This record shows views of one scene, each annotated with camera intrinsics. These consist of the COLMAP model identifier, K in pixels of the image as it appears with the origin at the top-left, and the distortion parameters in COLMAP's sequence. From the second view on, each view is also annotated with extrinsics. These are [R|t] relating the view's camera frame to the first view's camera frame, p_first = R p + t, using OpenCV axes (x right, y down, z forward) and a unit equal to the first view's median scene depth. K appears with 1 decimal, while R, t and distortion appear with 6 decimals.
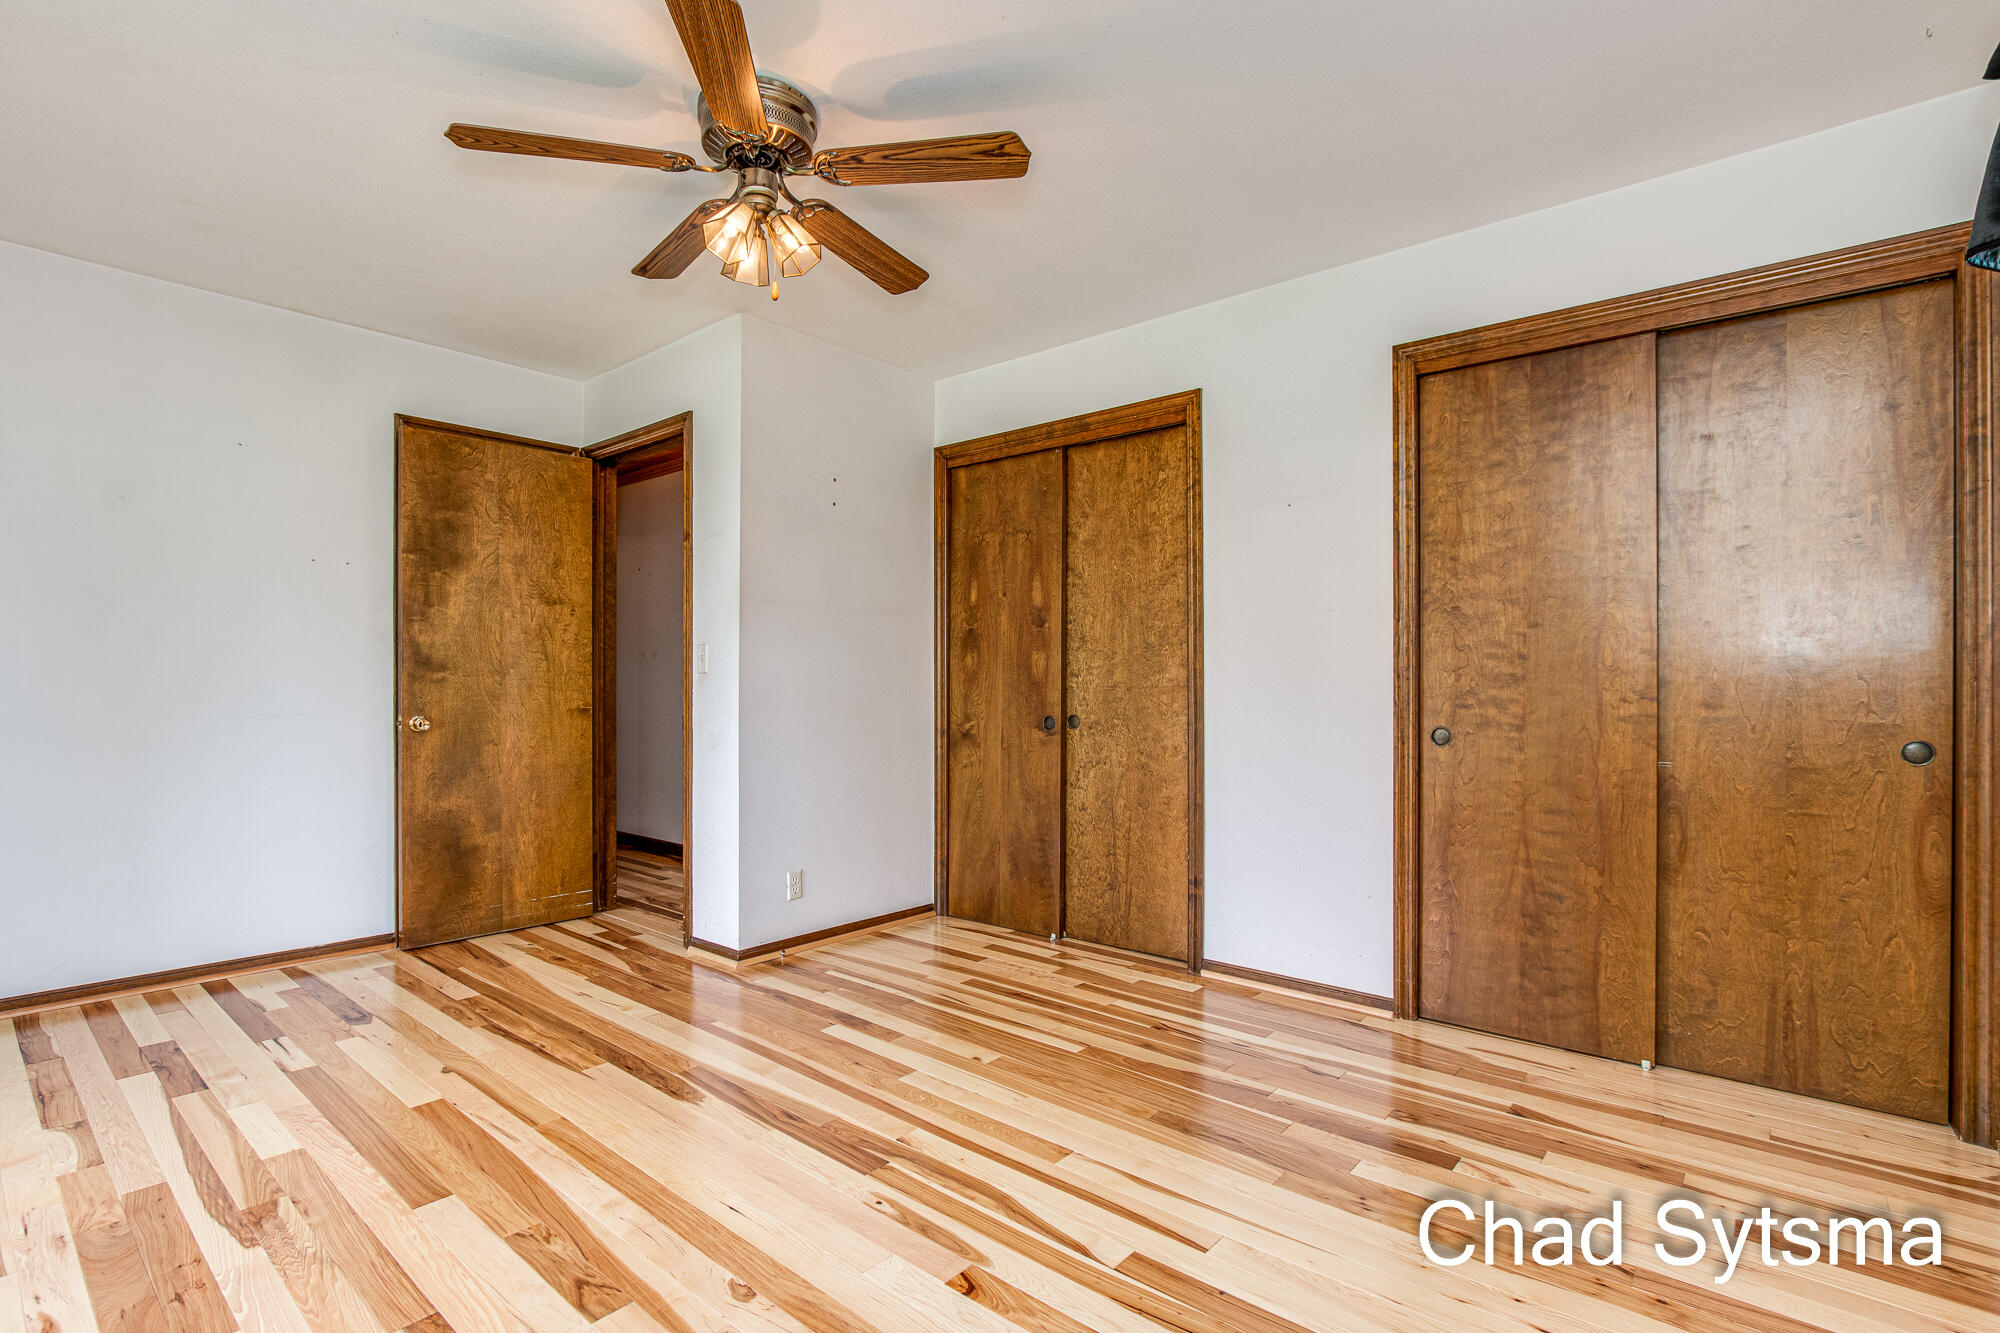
lens RADIAL K [[941.2, 0, 978.6], [0, 941.2, 670.4], [0, 0, 1]] dist [-0.019959, 0.000146]
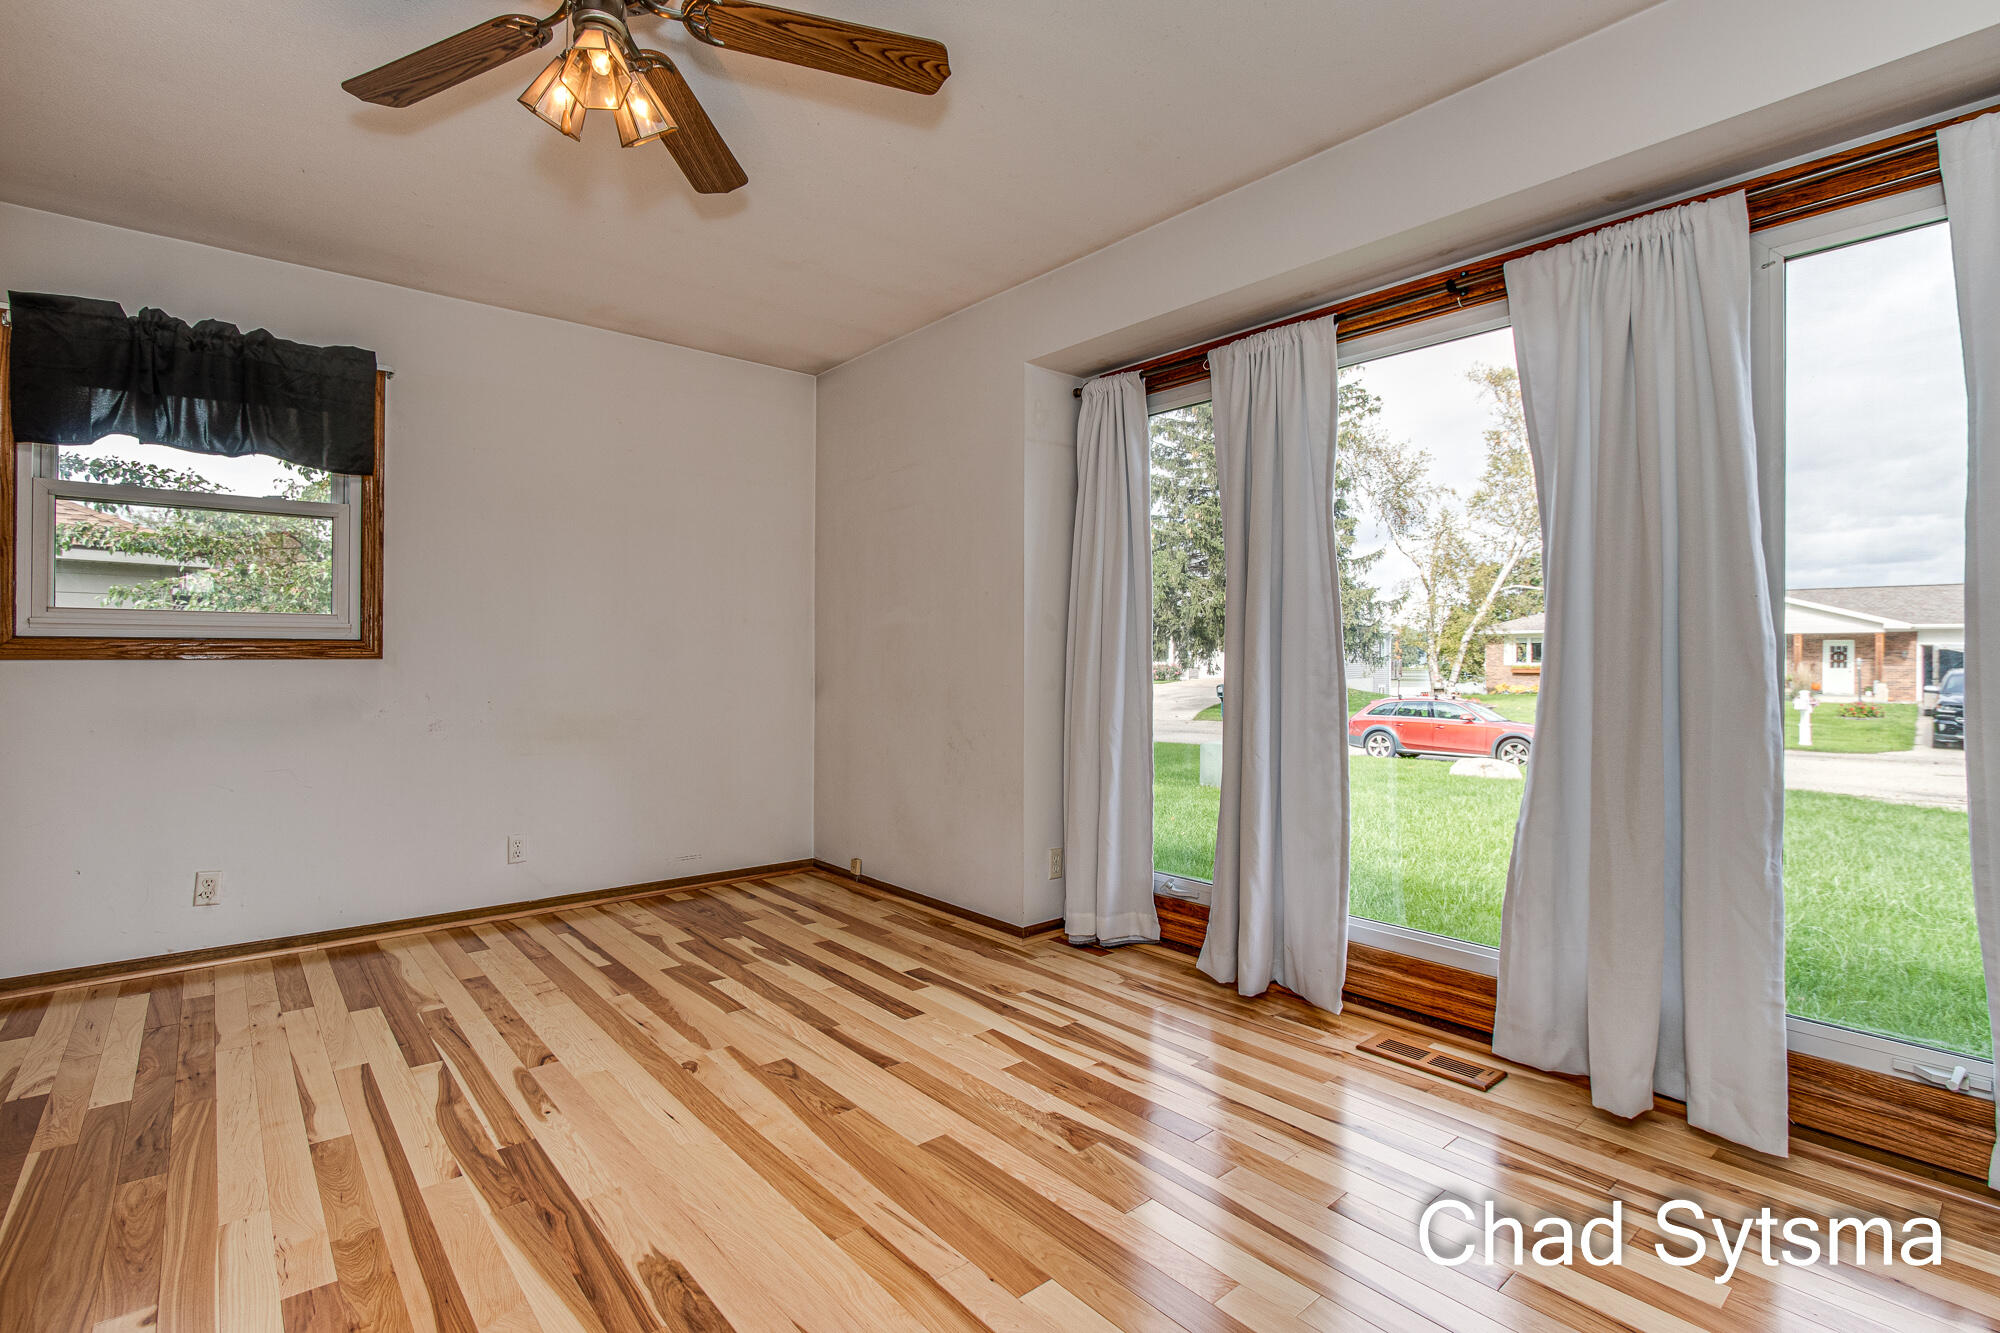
lens RADIAL K [[918.4, 0, 1004.3], [0, 918.4, 663.3], [0, 0, 1]] dist [-0.014609, 0.000236]
pose [[-0.990905, -0.006400, 0.134410, -0.481286], [-0.007557, 0.999939, -0.008102, 0.016286], [-0.134350, -0.009044, -0.990893, 1.215837]]
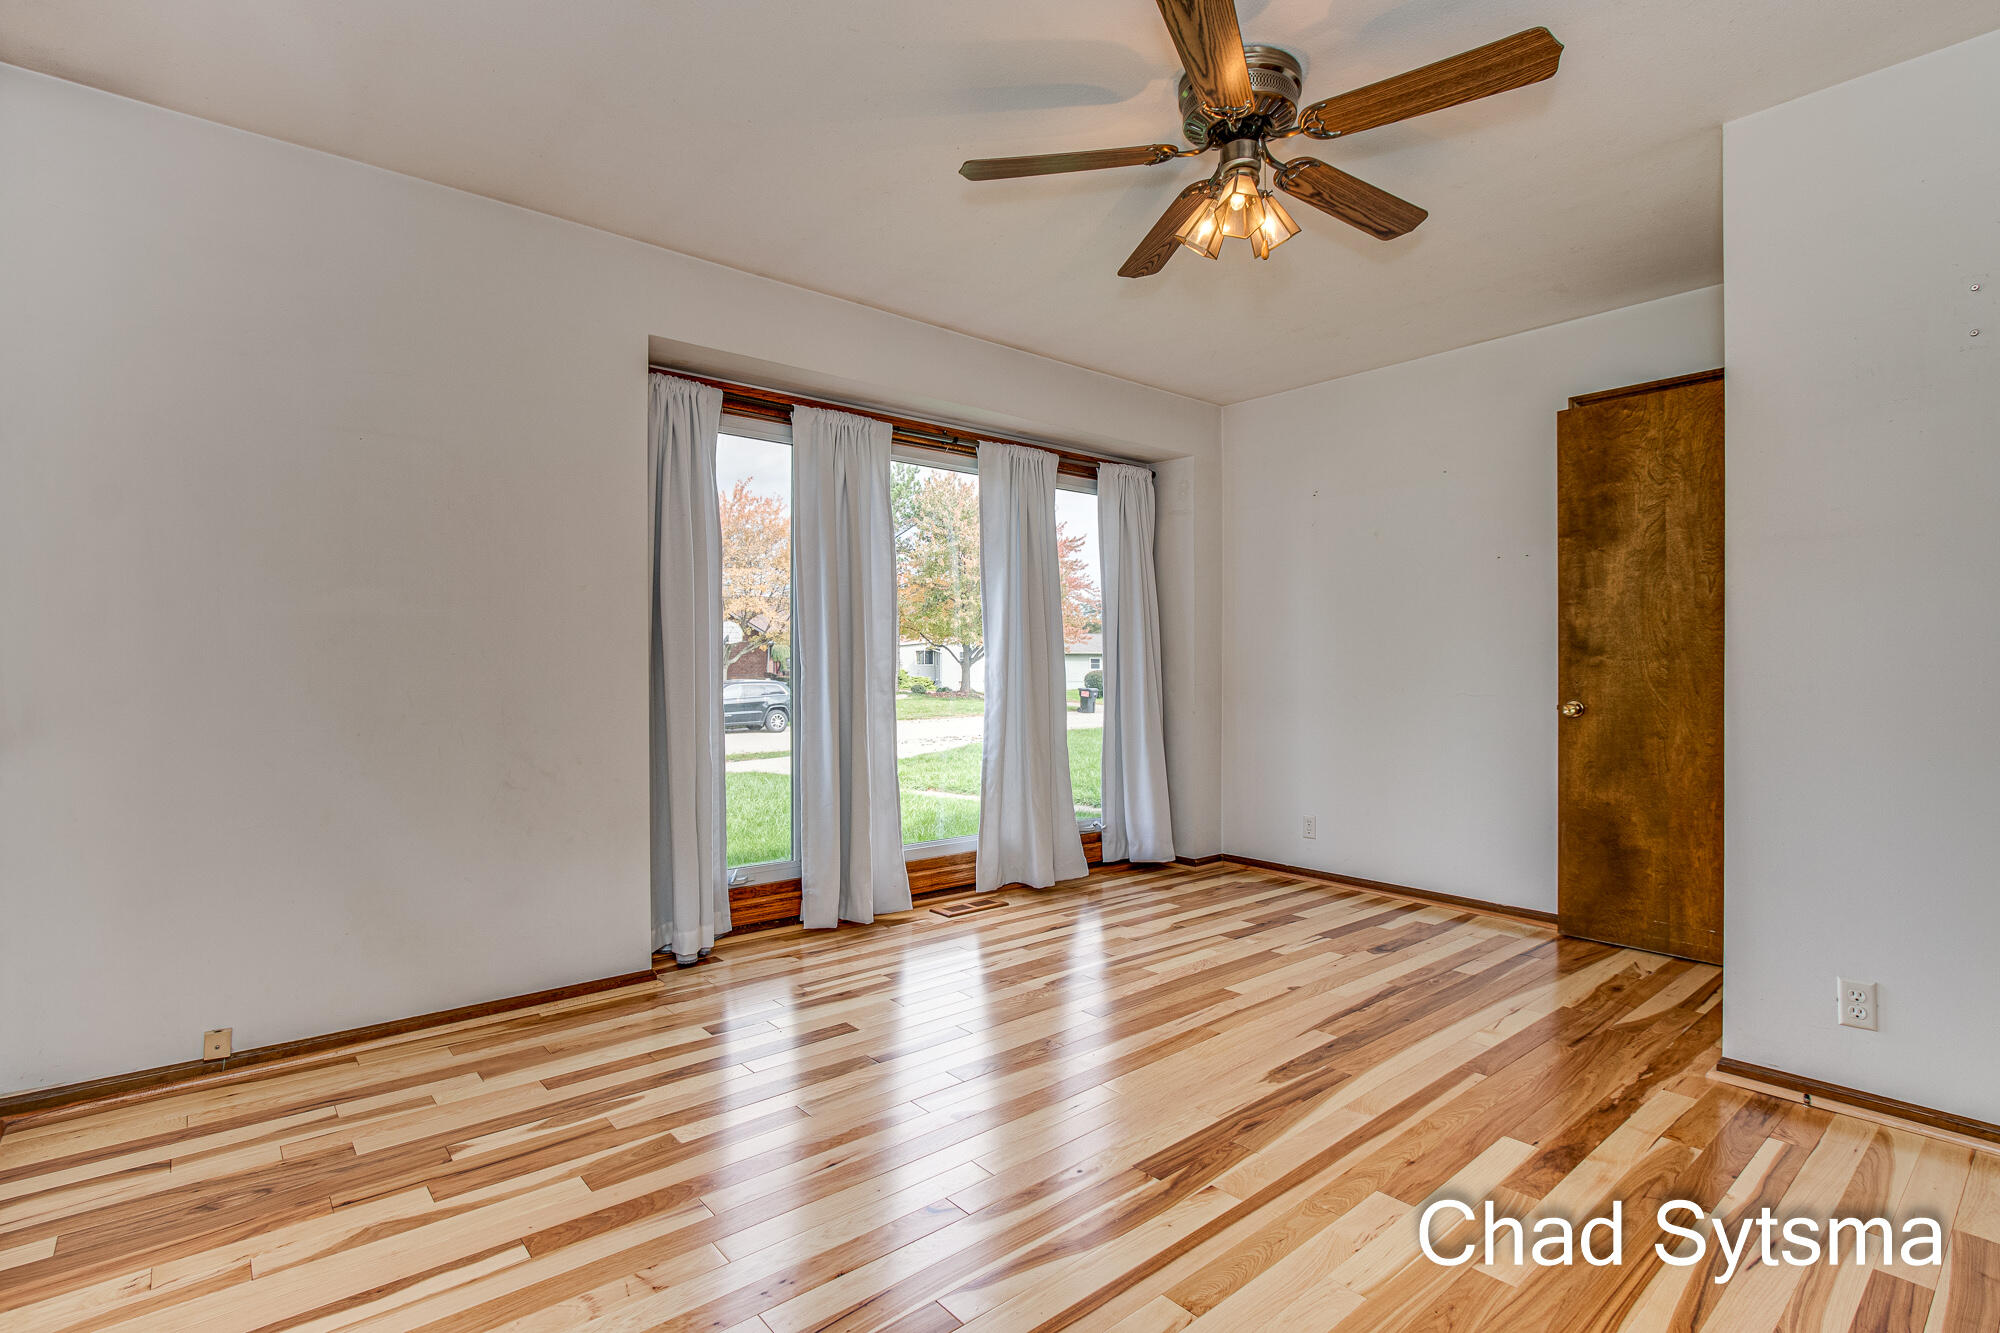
lens RADIAL K [[941.2, 0, 978.6], [0, 941.2, 670.4], [0, 0, 1]] dist [-0.019959, 0.000146]
pose [[-0.159596, -0.000645, -0.987182, 0.550268], [0.011377, 0.999932, -0.002493, 0.013859], [0.987117, -0.011629, -0.159578, 0.634866]]
